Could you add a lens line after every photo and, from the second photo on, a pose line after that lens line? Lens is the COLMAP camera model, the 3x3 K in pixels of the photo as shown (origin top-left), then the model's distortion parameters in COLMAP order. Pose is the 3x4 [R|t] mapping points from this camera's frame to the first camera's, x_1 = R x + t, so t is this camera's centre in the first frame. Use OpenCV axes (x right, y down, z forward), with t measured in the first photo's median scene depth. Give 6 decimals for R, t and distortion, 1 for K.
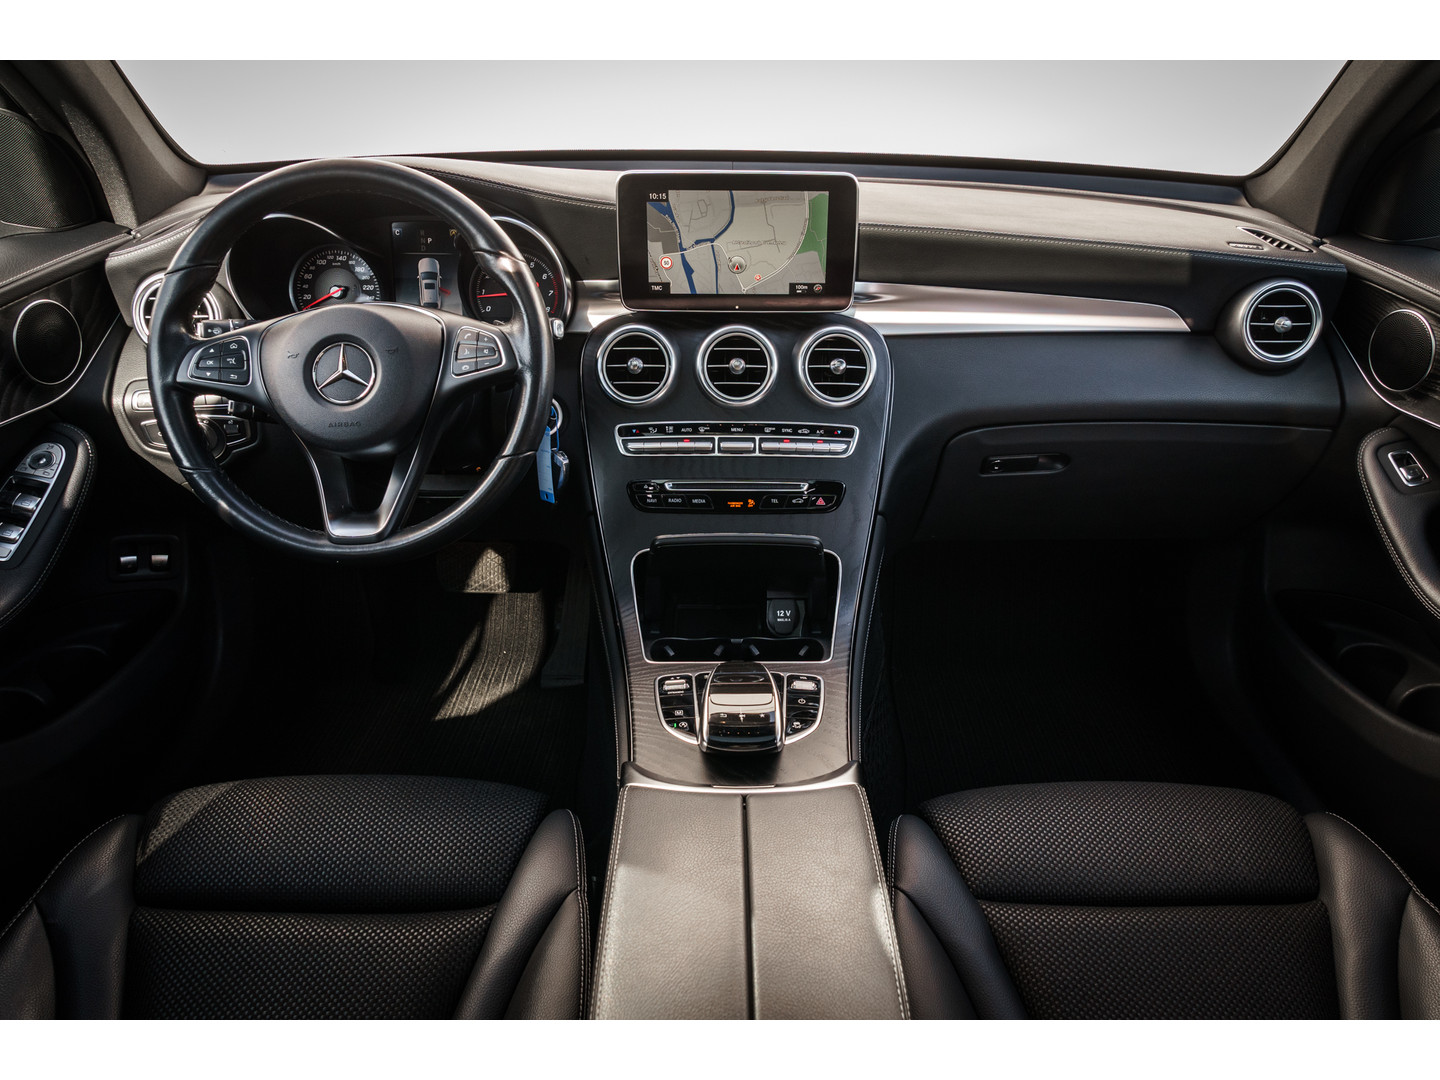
lens RADIAL K [[1020.1, 0, 720.0], [0, 1020.1, 540.0], [0, 0, 1]] dist [-0.003319, -0.001095]
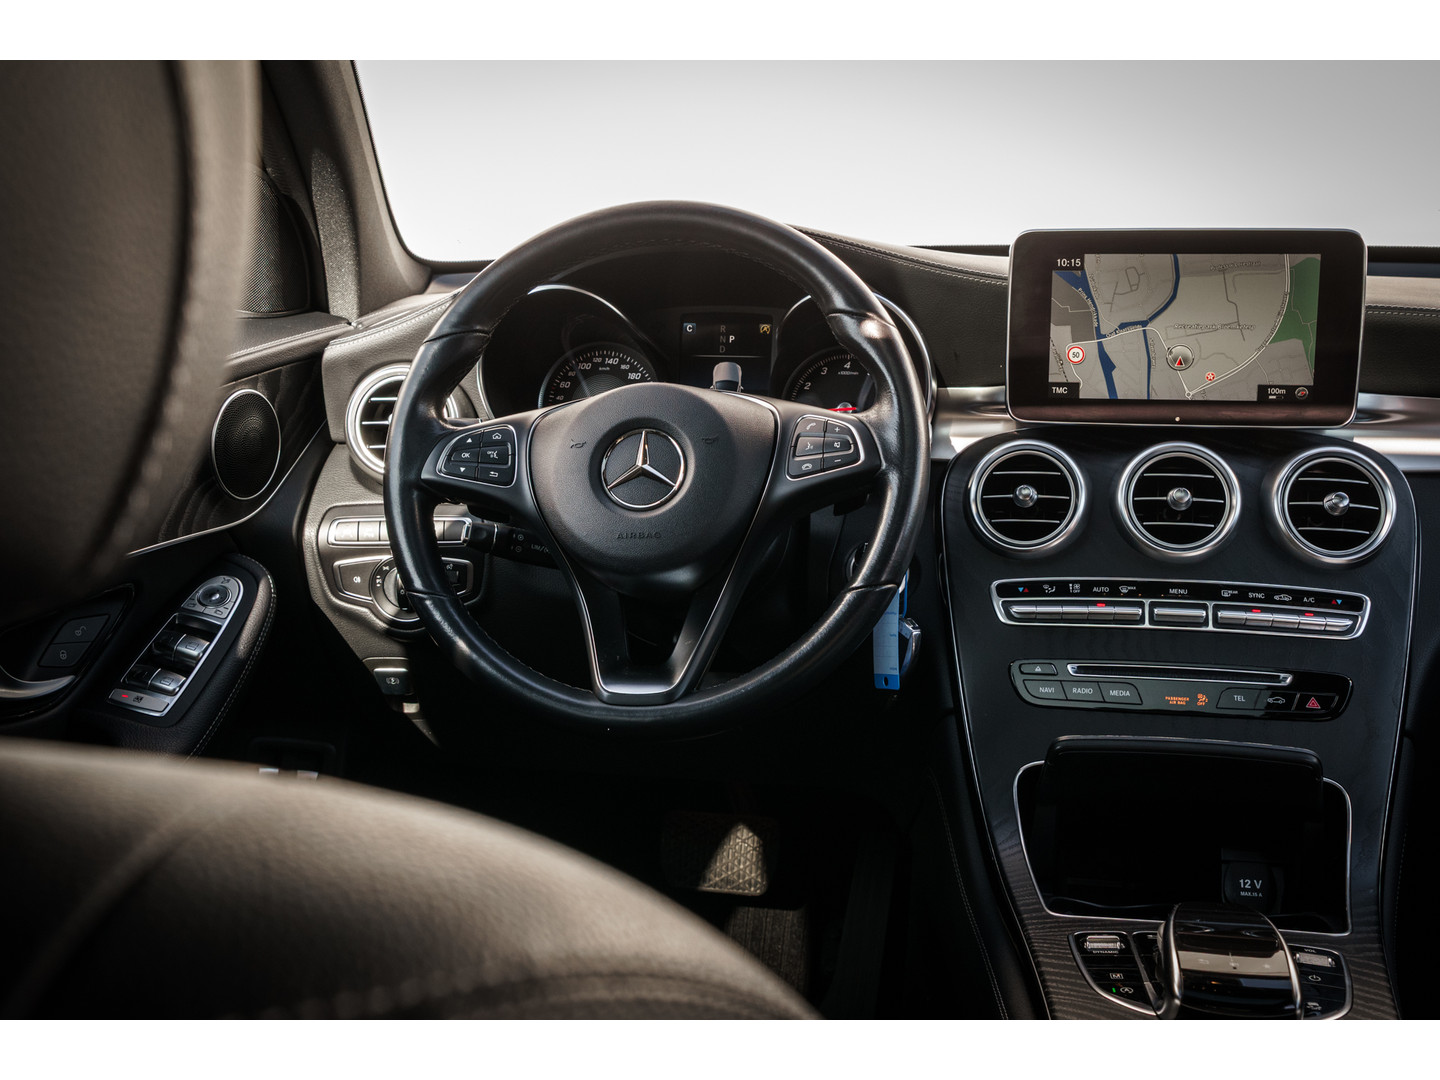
lens RADIAL K [[1597.8, 0, 720.0], [0, 1597.8, 540.0], [0, 0, 1]] dist [0.008804, 0.048376]
pose [[0.983211, 0.025173, -0.180729, -0.090256], [-0.070233, 0.966342, -0.247488, 0.139964], [0.168416, 0.256026, 0.951886, -0.056979]]
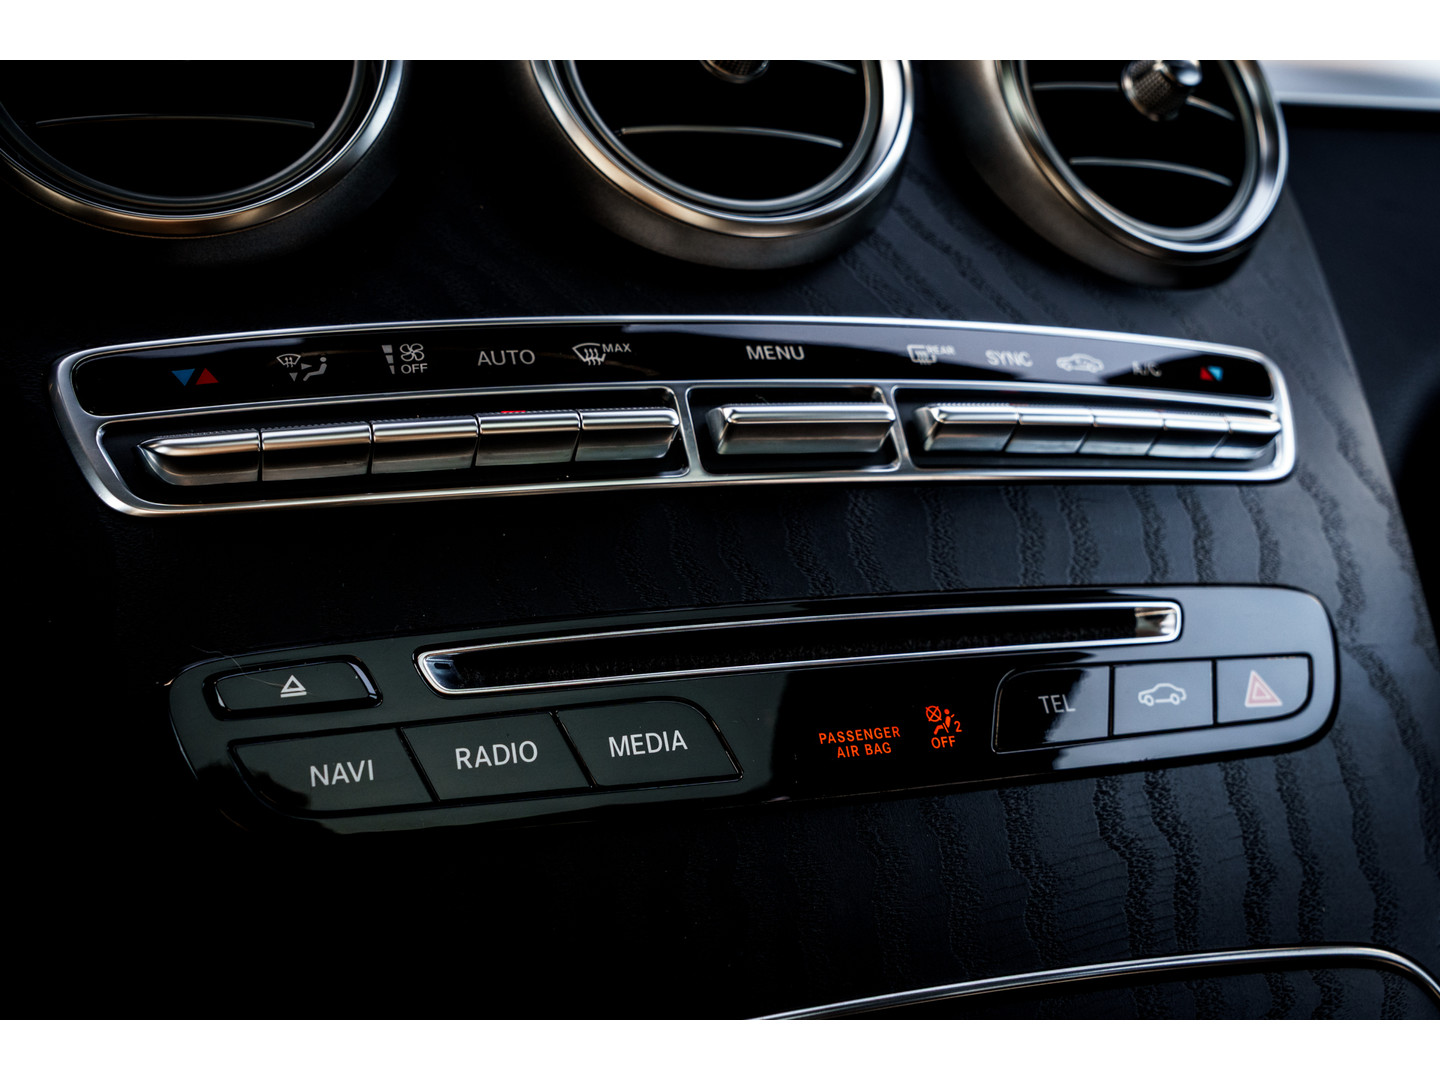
lens RADIAL K [[1597.8, 0, 720.0], [0, 1597.8, 540.0], [0, 0, 1]] dist [0.008804, 0.048376]
pose [[0.939020, -0.048785, 0.340383, -0.092772], [0.160358, 0.937784, -0.307973, 0.010602], [-0.304181, 0.343776, 0.888421, 0.759310]]
